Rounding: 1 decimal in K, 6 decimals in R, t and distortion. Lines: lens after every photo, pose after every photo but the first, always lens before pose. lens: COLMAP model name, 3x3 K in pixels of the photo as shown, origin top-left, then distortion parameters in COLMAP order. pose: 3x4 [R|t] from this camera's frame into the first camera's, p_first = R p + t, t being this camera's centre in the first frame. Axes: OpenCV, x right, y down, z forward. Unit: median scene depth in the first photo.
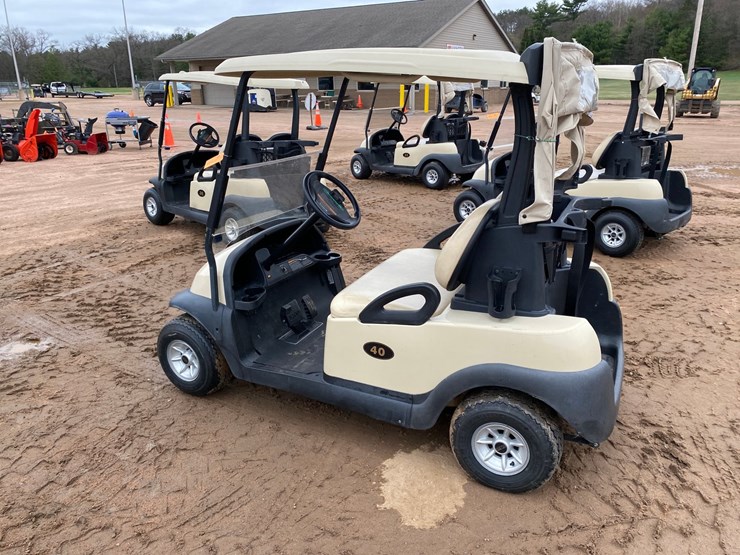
lens RADIAL K [[561.1, 0, 375.3], [0, 561.1, 272.8], [0, 0, 1]] dist [0.030370, -0.027429]
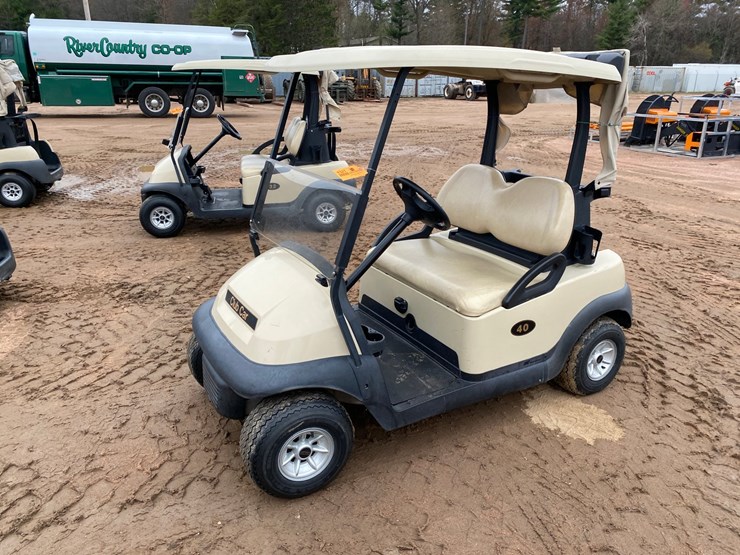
lens RADIAL K [[561.1, 0, 375.0], [0, 561.1, 280.6], [0, 0, 1]] dist [0.030370, -0.027429]
pose [[0.558684, -0.272804, 0.783231, -0.827999], [0.249274, 0.955925, 0.155145, -0.159891], [-0.791034, 0.108562, 0.602063, 0.466405]]
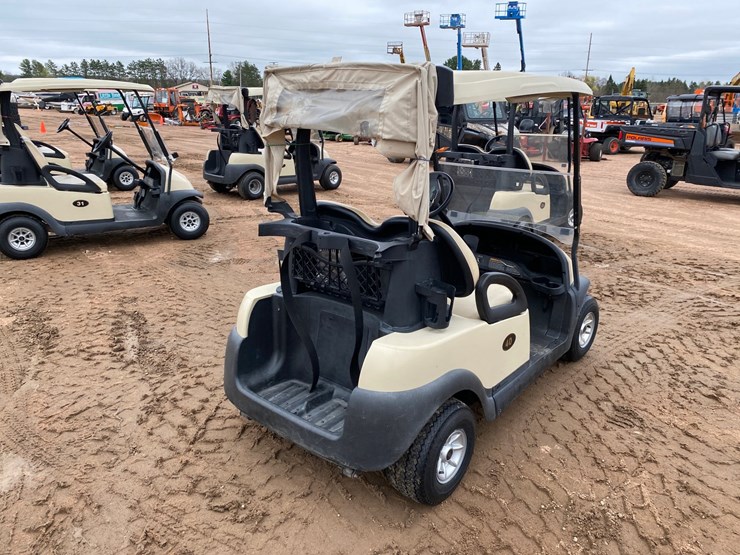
lens RADIAL K [[561.1, 0, 376.2], [0, 561.1, 277.9], [0, 0, 1]] dist [0.030370, -0.027429]
pose [[-0.251671, 0.296764, -0.921191, 1.039346], [-0.320266, 0.872664, 0.368629, -0.357095], [0.913286, 0.387799, -0.124581, 1.028688]]
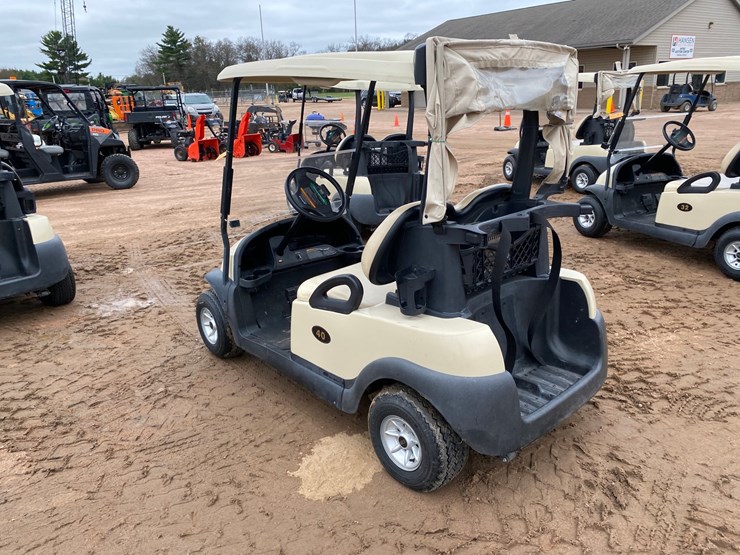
lens RADIAL K [[561.1, 0, 375.4], [0, 561.1, 277.6], [0, 0, 1]] dist [0.030370, -0.027429]
pose [[0.931923, 0.095251, -0.349924, 0.392849], [-0.093136, 0.995390, 0.022909, -0.003495], [0.350493, 0.011241, 0.936498, 0.020546]]
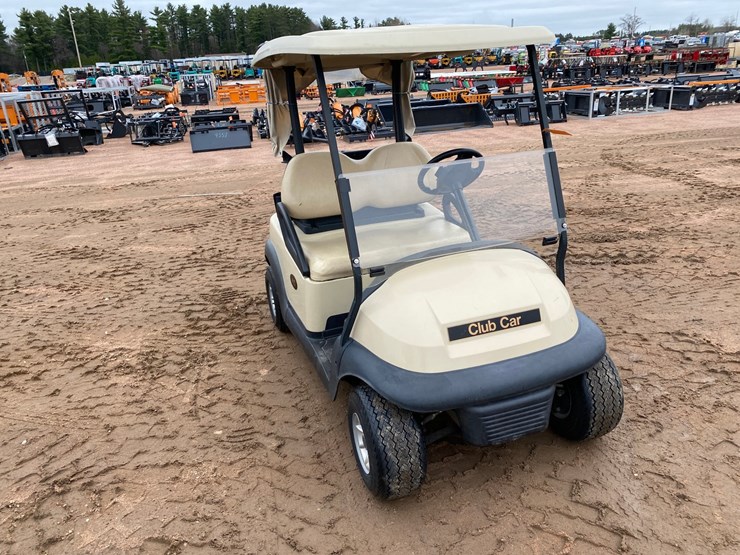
lens RADIAL K [[561.1, 0, 375.4], [0, 561.1, 282.0], [0, 0, 1]] dist [0.030370, -0.027429]
pose [[-0.708258, -0.220127, 0.670757, -0.657820], [0.276448, 0.787780, 0.550436, -0.531586], [-0.649574, 0.575280, -0.497097, 1.581308]]
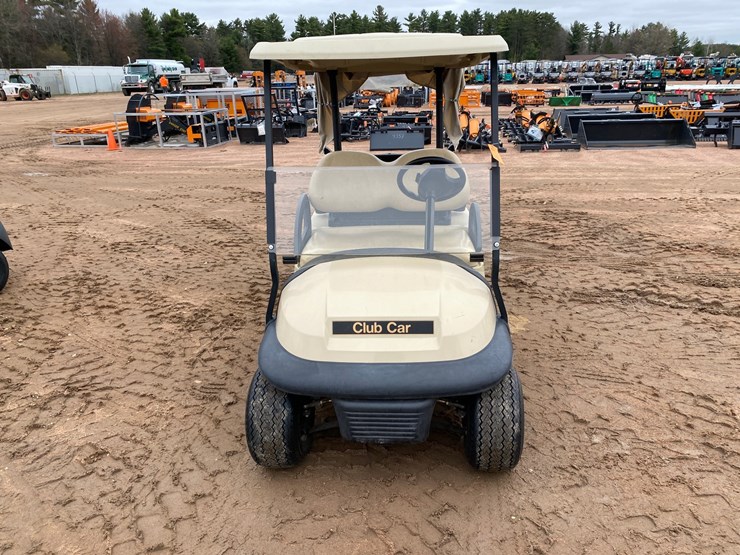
lens RADIAL K [[561.1, 0, 376.3], [0, 561.1, 289.8], [0, 0, 1]] dist [0.030370, -0.027429]
pose [[-0.384267, -0.316674, 0.867212, -0.918378], [0.316971, 0.836981, 0.446086, -0.418389], [-0.867103, 0.446297, -0.221248, 1.295165]]
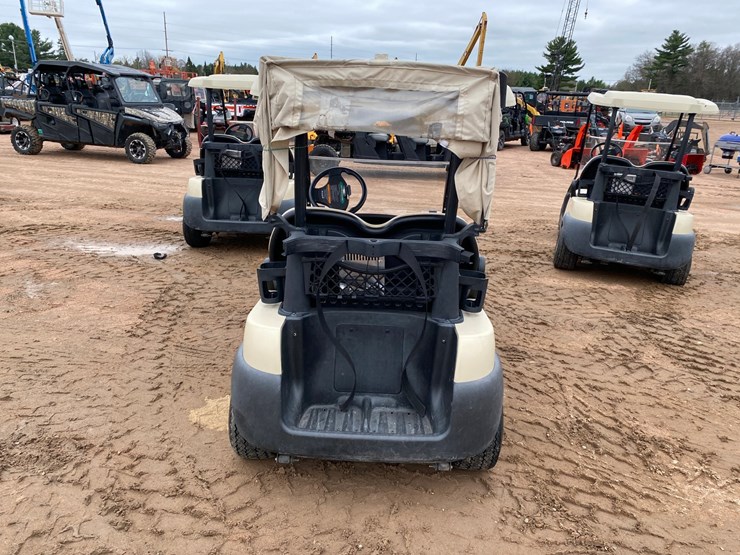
lens RADIAL K [[561.1, 0, 378.4], [0, 561.1, 287.8], [0, 0, 1]] dist [0.030370, -0.027429]
pose [[0.412573, 0.321071, -0.852465, 0.974641], [-0.329532, 0.925050, 0.188923, -0.180050], [0.849230, 0.202970, 0.487454, 0.481345]]
